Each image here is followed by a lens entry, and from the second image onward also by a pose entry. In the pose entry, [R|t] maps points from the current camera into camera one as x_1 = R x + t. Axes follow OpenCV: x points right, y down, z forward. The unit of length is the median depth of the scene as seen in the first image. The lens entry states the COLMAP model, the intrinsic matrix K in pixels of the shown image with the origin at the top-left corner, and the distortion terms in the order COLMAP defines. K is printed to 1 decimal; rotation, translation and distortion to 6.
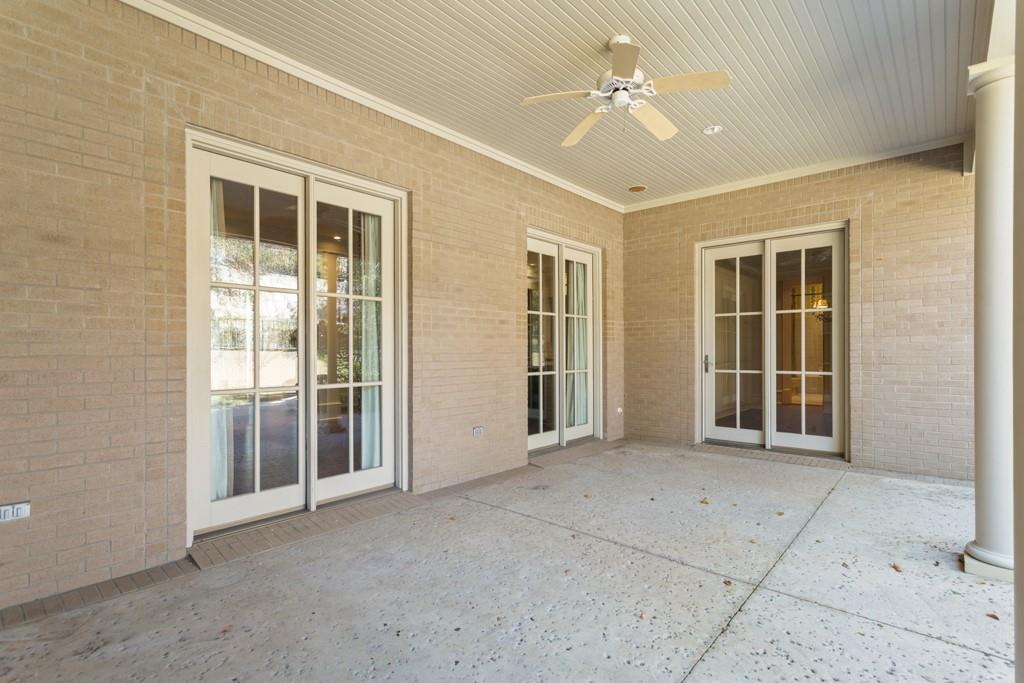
lens RADIAL K [[494.4, 0, 518.1], [0, 494.4, 347.0], [0, 0, 1]] dist [0.004819, -0.000073]
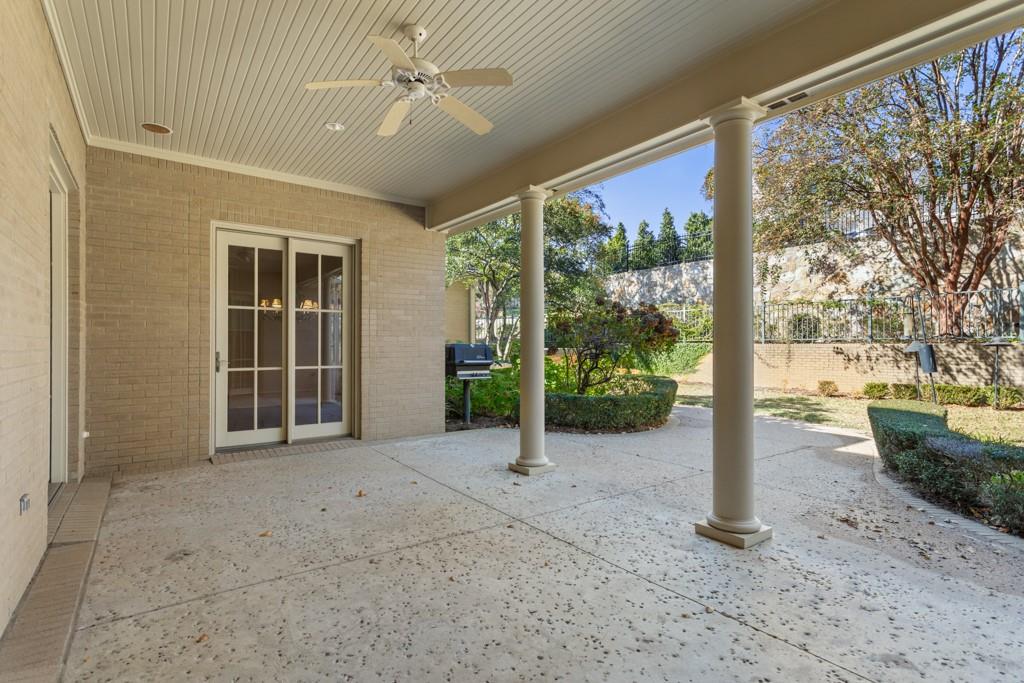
lens RADIAL K [[494.4, 0, 518.0], [0, 494.4, 343.0], [0, 0, 1]] dist [0.004819, -0.000073]
pose [[0.213214, 0.009554, 0.976959, -0.436502], [-0.009398, 0.999926, -0.007727, 0.003114], [-0.976960, -0.007534, 0.213288, 0.367058]]
